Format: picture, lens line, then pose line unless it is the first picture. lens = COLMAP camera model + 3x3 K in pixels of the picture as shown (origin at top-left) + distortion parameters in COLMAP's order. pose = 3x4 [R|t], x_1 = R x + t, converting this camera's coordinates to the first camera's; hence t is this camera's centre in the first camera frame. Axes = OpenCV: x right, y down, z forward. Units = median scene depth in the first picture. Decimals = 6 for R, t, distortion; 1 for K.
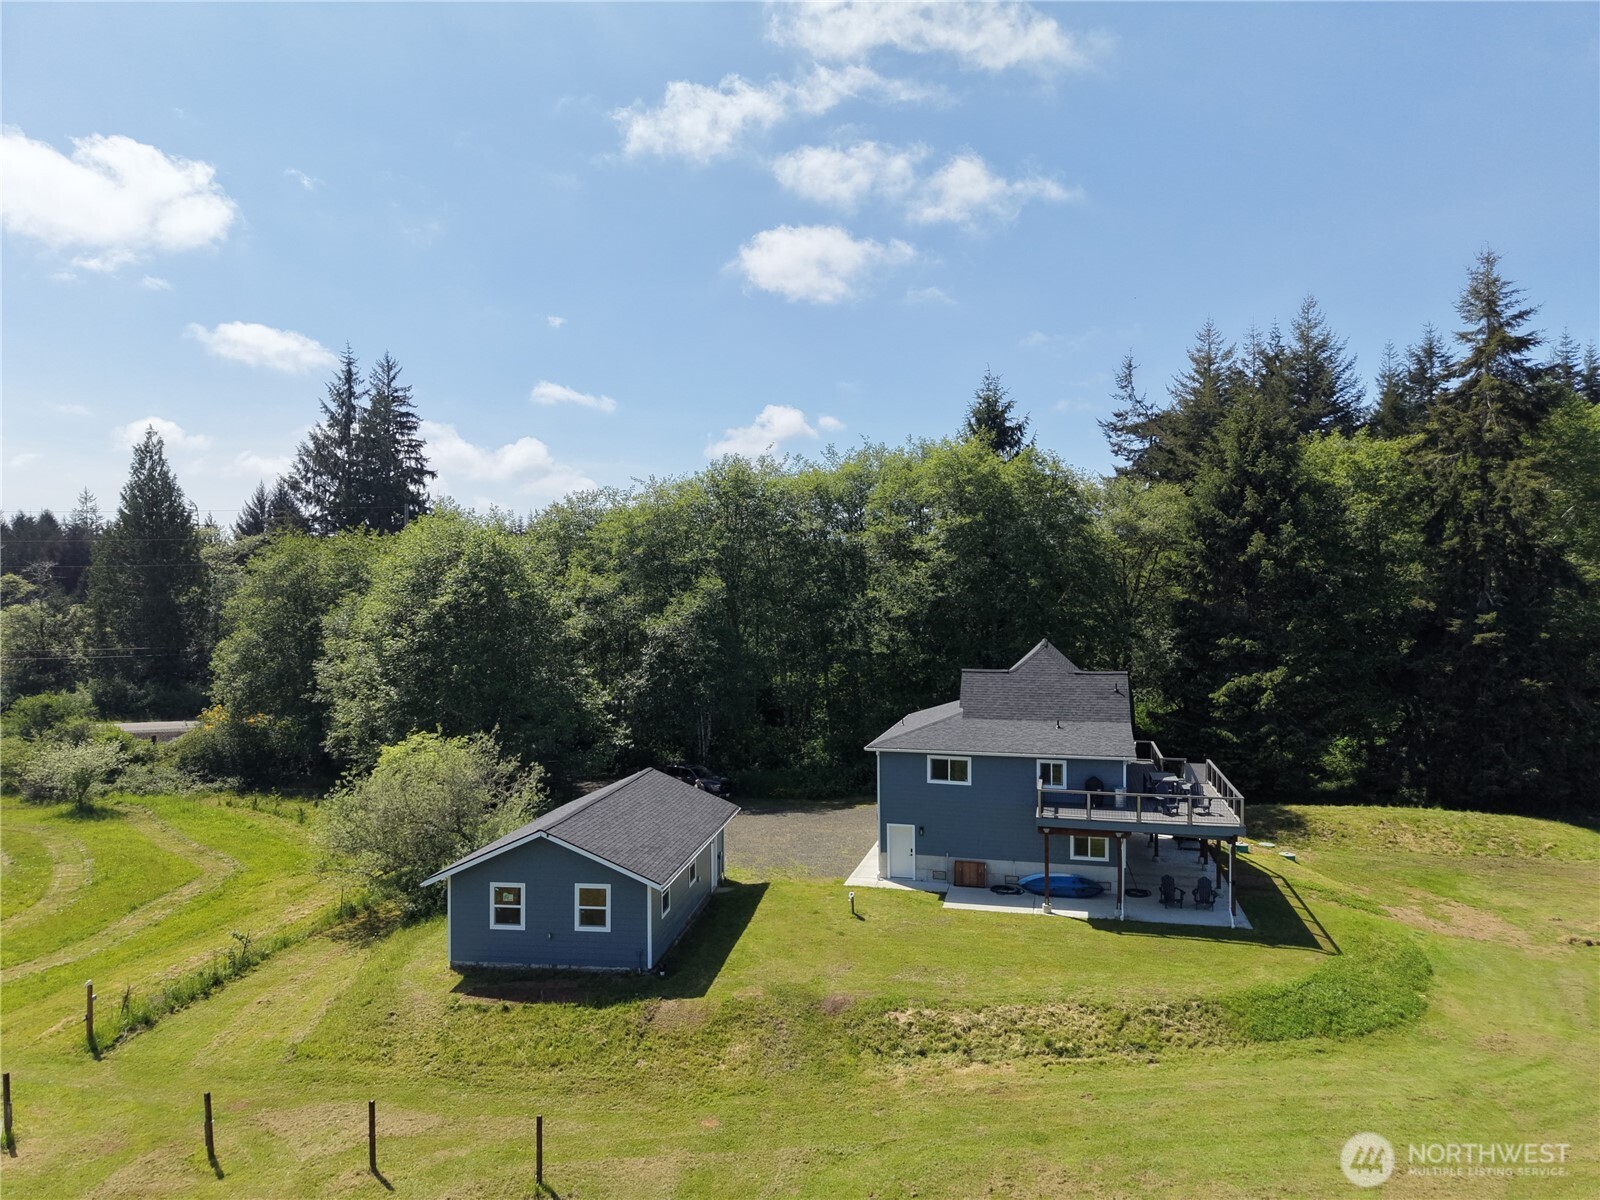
lens RADIAL K [[1100.8, 0, 803.5], [0, 1100.8, 591.6], [0, 0, 1]] dist [-0.009393, -0.001814]
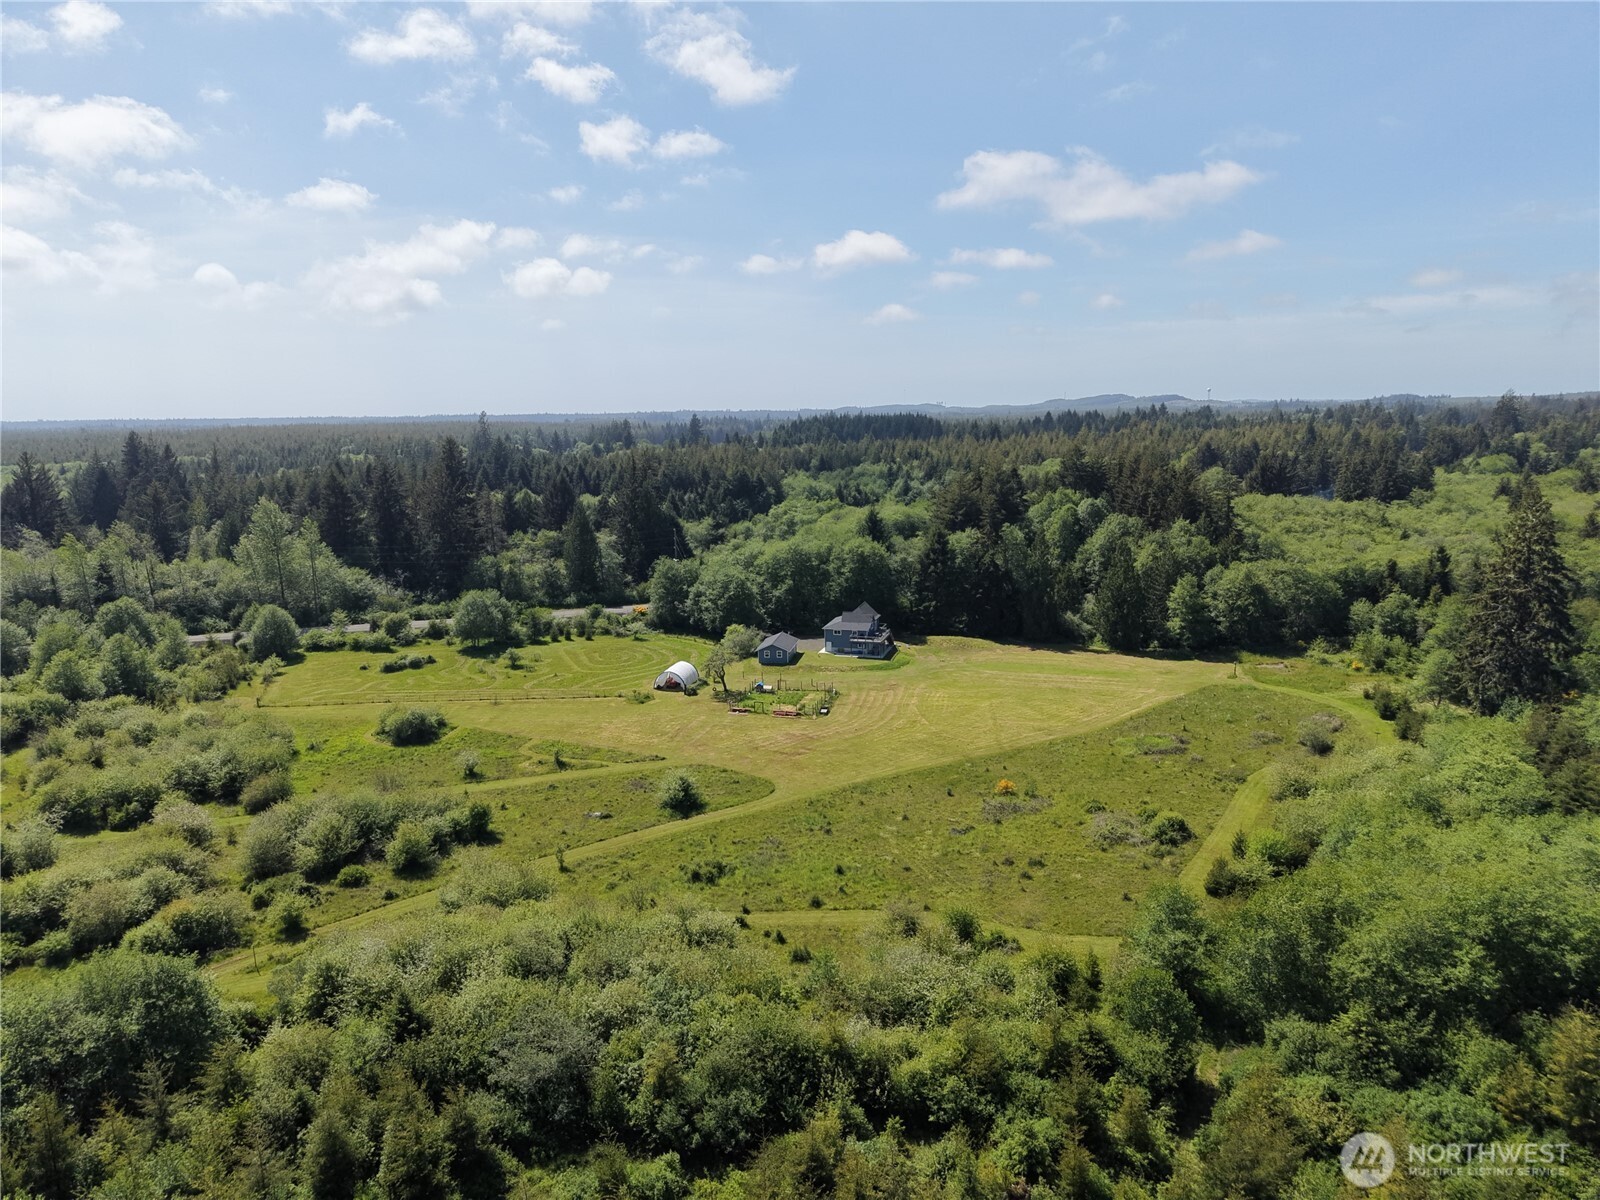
lens RADIAL K [[1100.8, 0, 804.0], [0, 1100.8, 591.6], [0, 0, 1]] dist [-0.009393, -0.001814]
pose [[0.999410, -0.005863, -0.033847, 0.154175], [0.011584, 0.985137, 0.171381, -0.982443], [0.032339, -0.171672, 0.984623, -4.390793]]
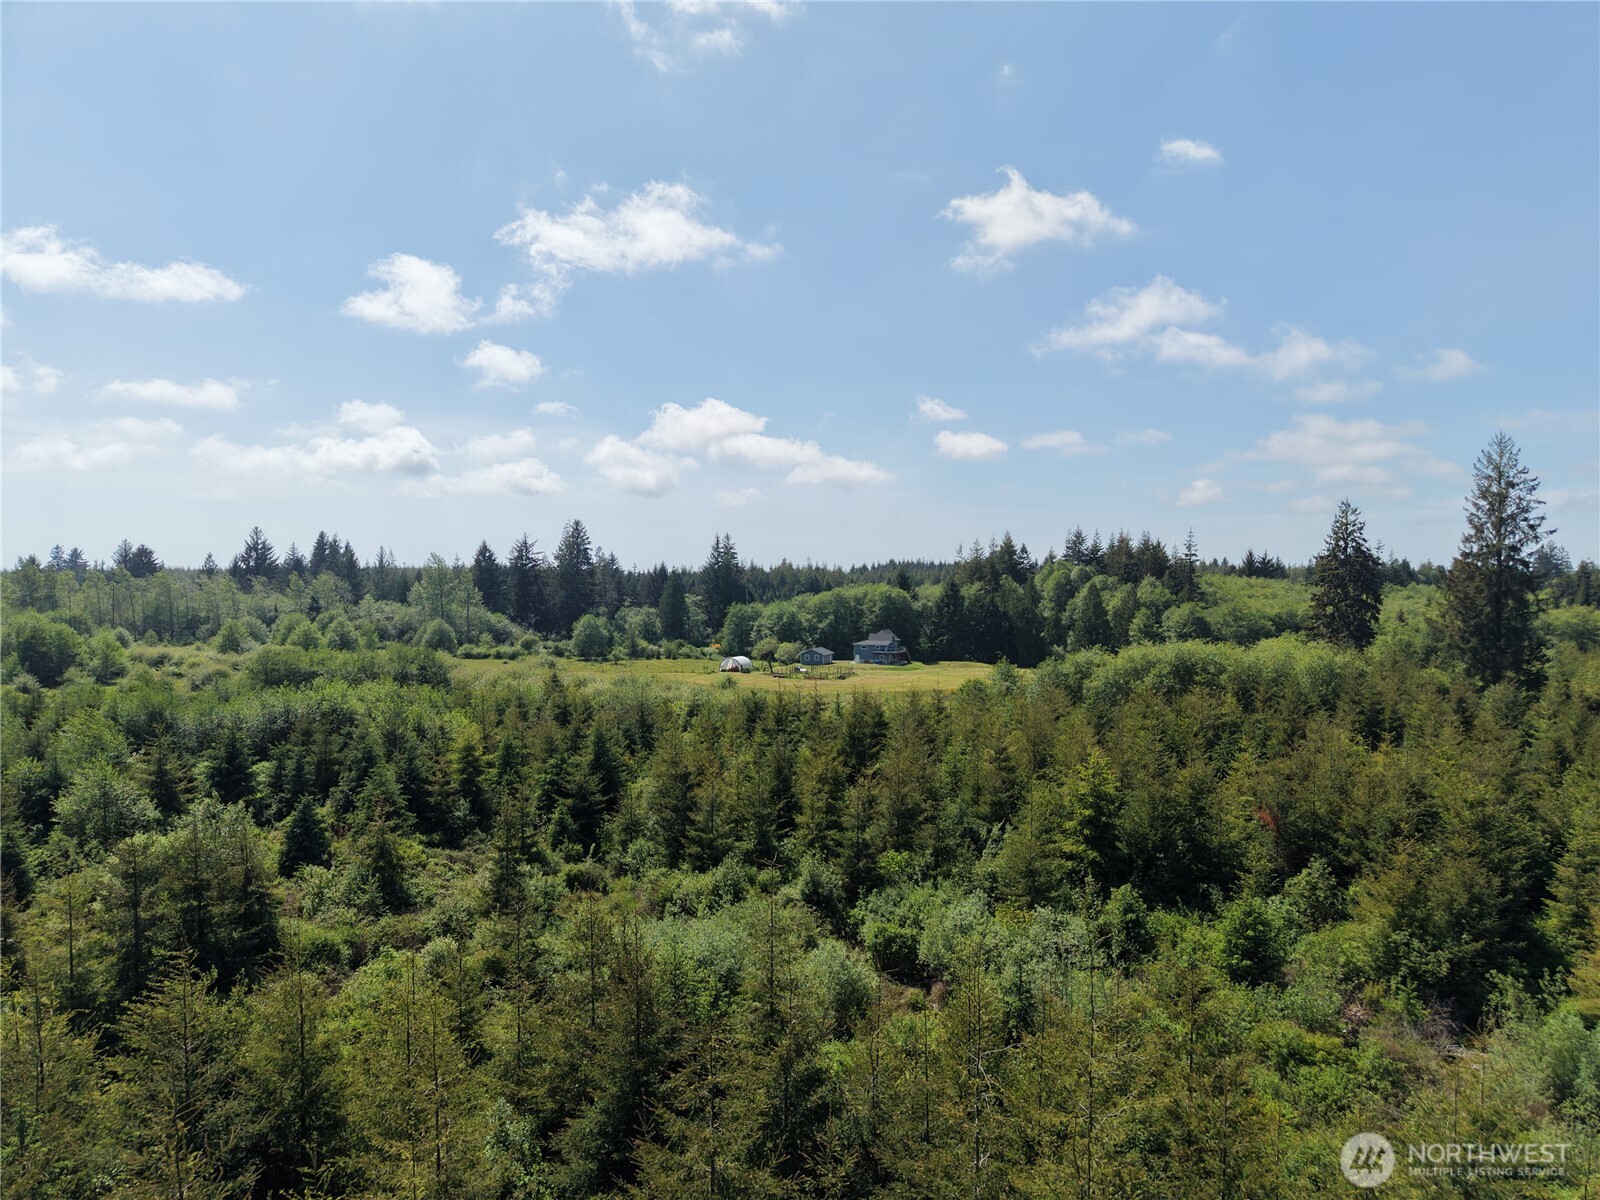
lens RADIAL K [[1100.8, 0, 797.5], [0, 1100.8, 601.6], [0, 0, 1]] dist [-0.009393, -0.001814]
pose [[0.991523, 0.010066, -0.129542, 0.623016], [-0.008187, 0.999854, 0.015026, -0.229943], [0.129674, -0.013838, 0.991460, -6.068830]]
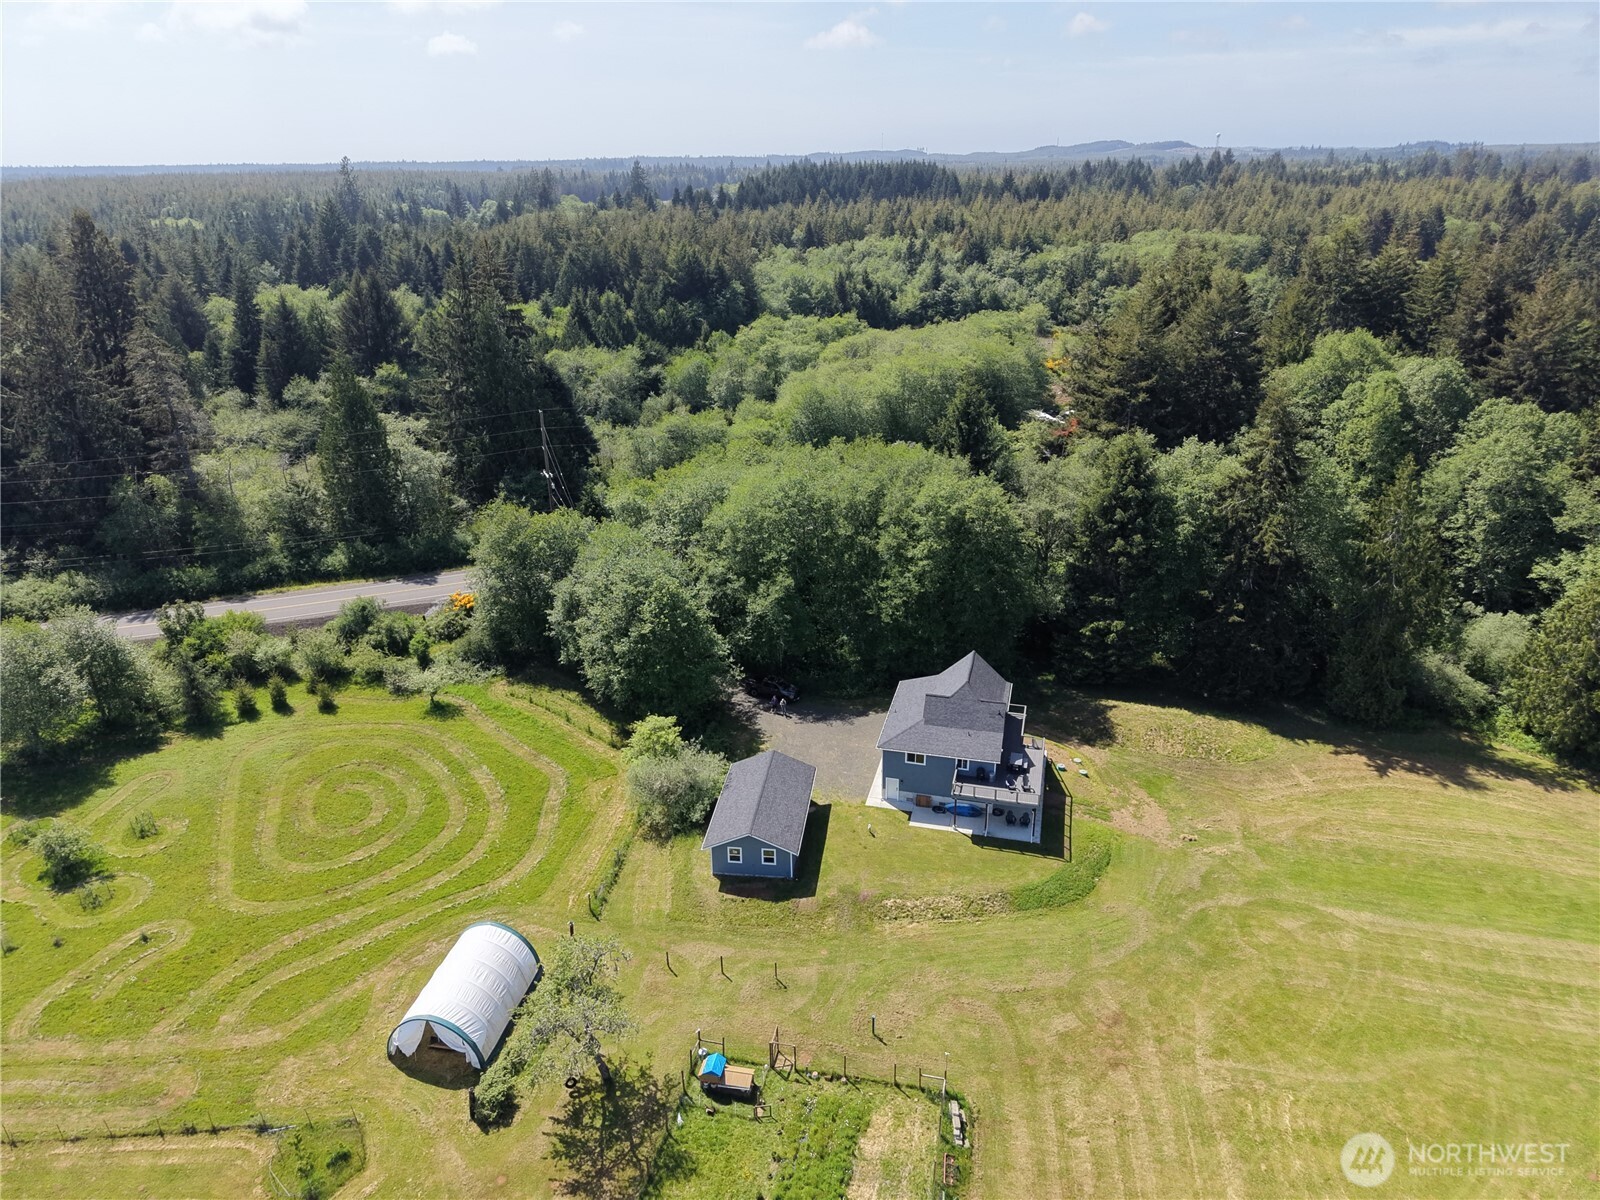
lens RADIAL K [[1100.8, 0, 795.0], [0, 1100.8, 599.4], [0, 0, 1]] dist [-0.009393, -0.001814]
pose [[0.999900, -0.003697, -0.013665, -0.071400], [0.008636, 0.924155, 0.381920, -0.940138], [0.011217, -0.382000, 0.924094, -0.857529]]
